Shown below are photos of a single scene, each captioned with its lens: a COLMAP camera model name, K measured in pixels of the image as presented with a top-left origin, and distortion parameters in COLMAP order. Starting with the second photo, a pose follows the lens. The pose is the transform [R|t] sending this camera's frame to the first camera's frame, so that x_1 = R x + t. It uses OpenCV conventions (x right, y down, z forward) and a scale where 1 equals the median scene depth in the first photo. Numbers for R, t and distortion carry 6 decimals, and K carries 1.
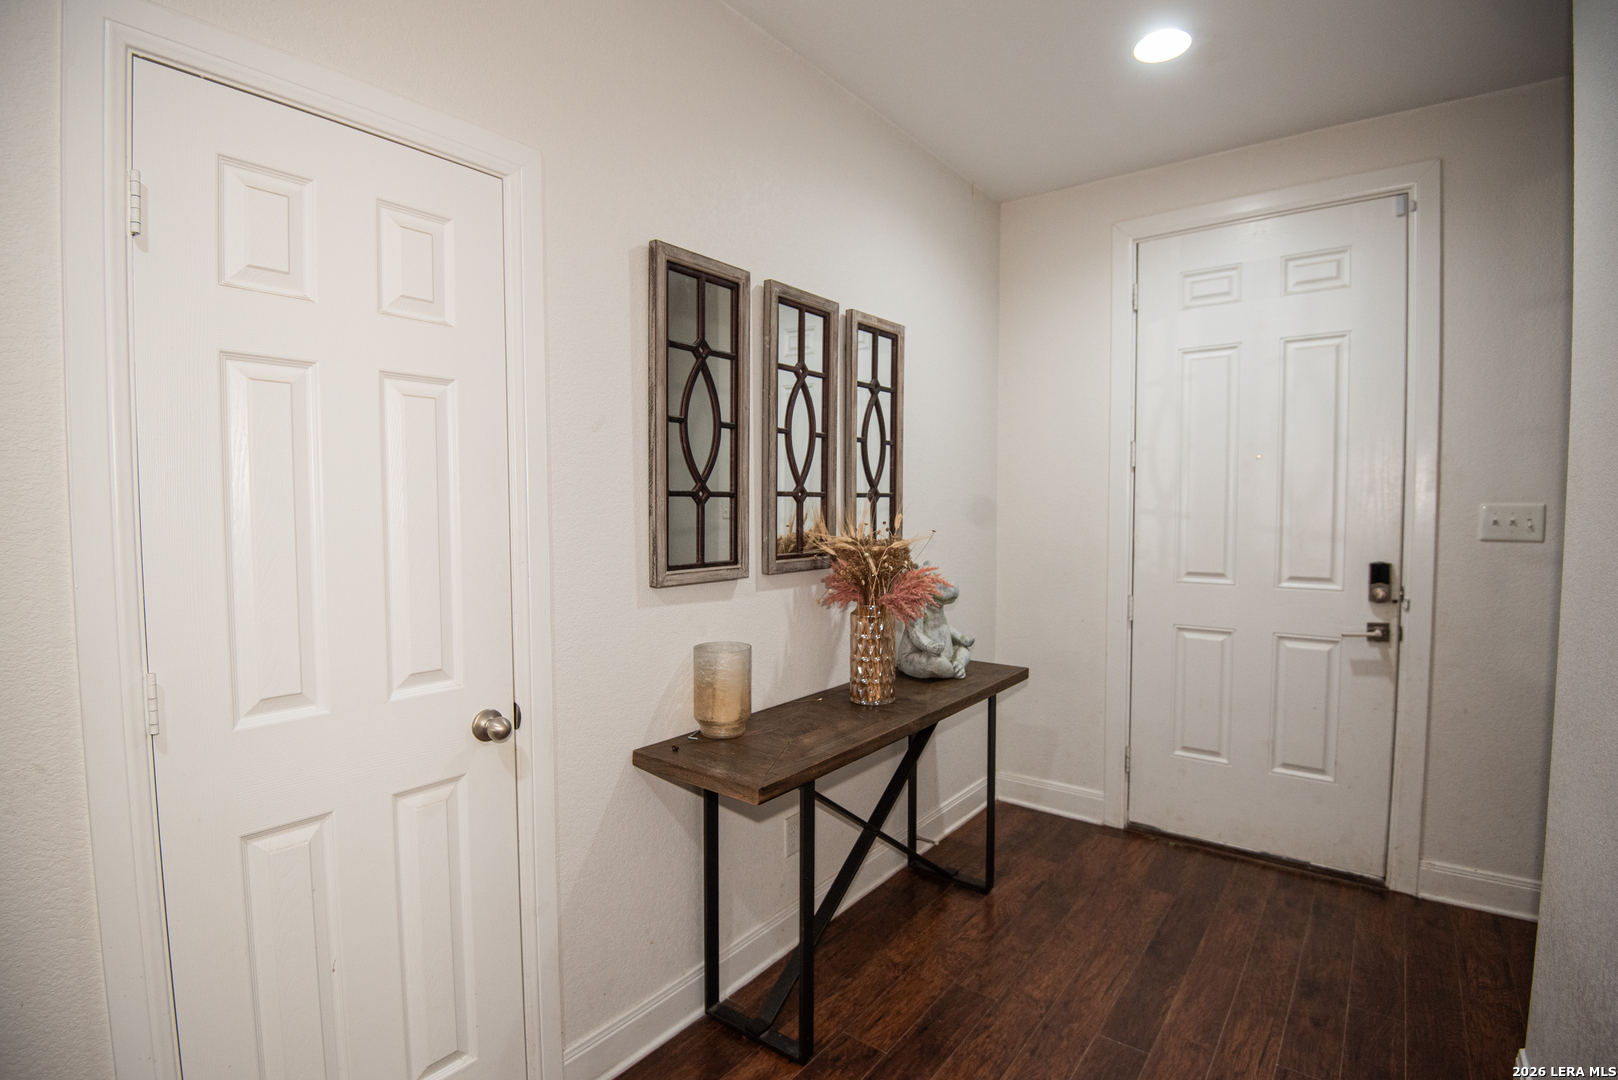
lens RADIAL K [[760.1, 0, 808.7], [0, 760.1, 544.1], [0, 0, 1]] dist [0.001420, -0.034427]
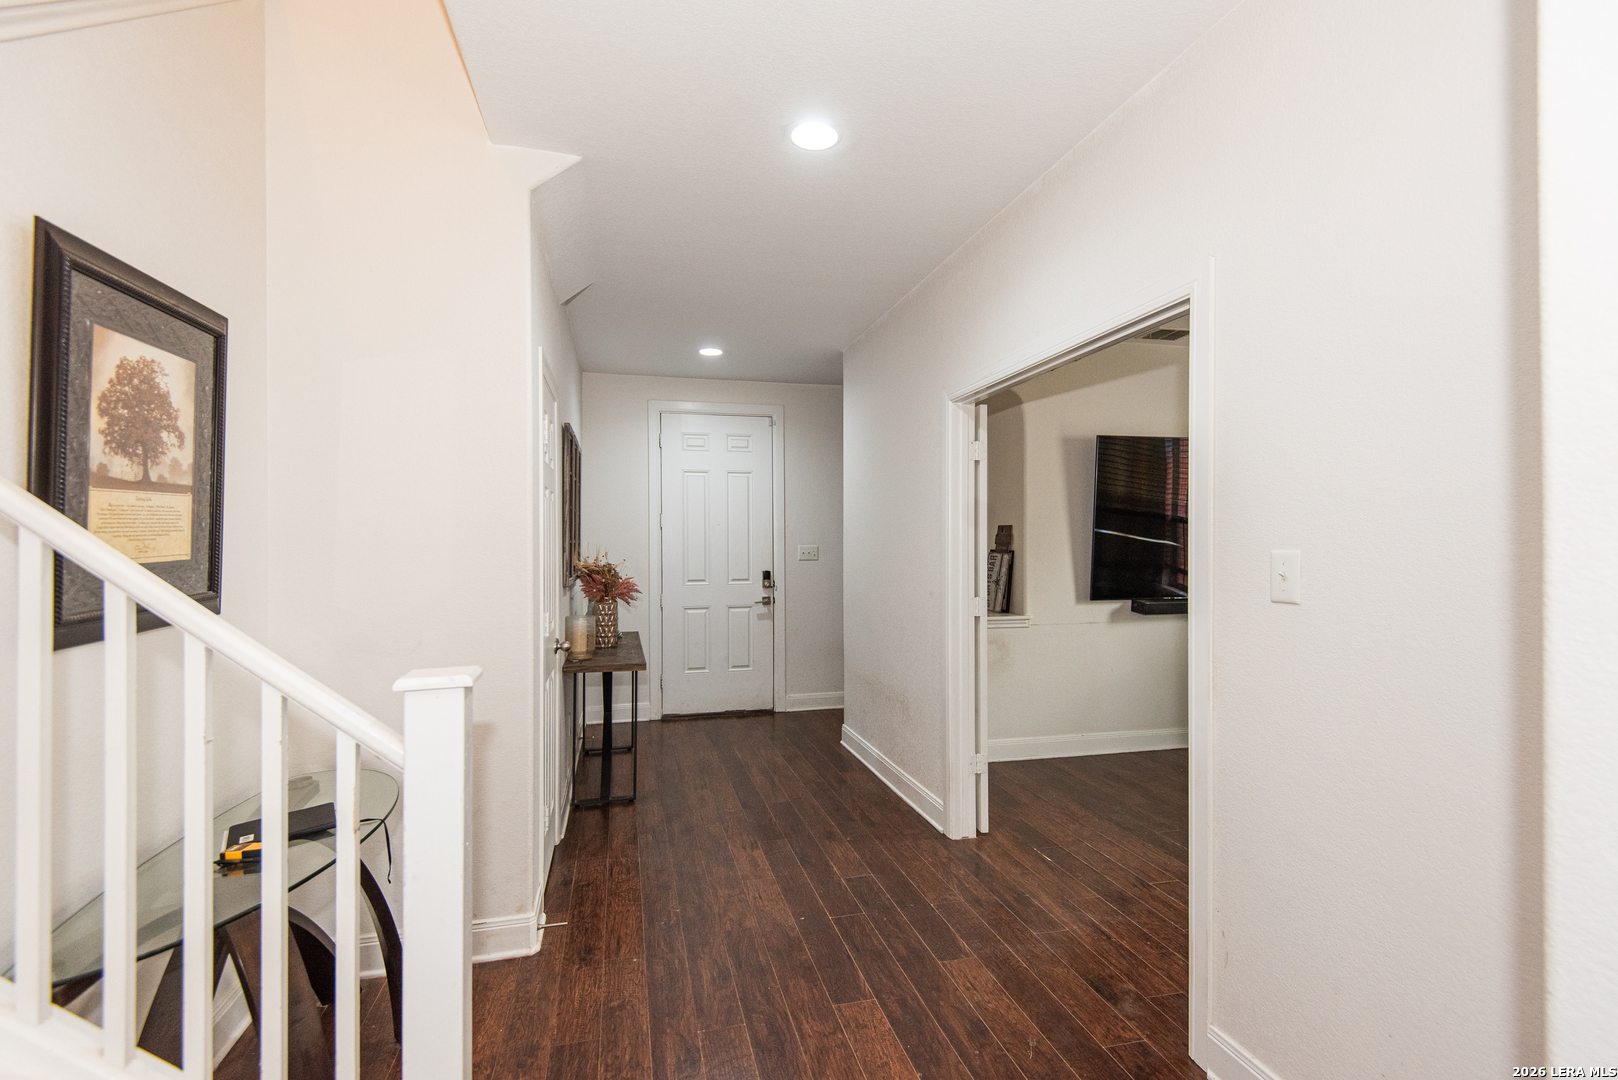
lens RADIAL K [[760.1, 0, 808.7], [0, 760.1, 544.1], [0, 0, 1]] dist [0.001420, -0.034427]
pose [[0.619357, 0.001450, 0.785108, -1.020511], [0.043071, 0.998430, -0.035822, 0.032187], [-0.783927, 0.056002, 0.618322, -0.576901]]
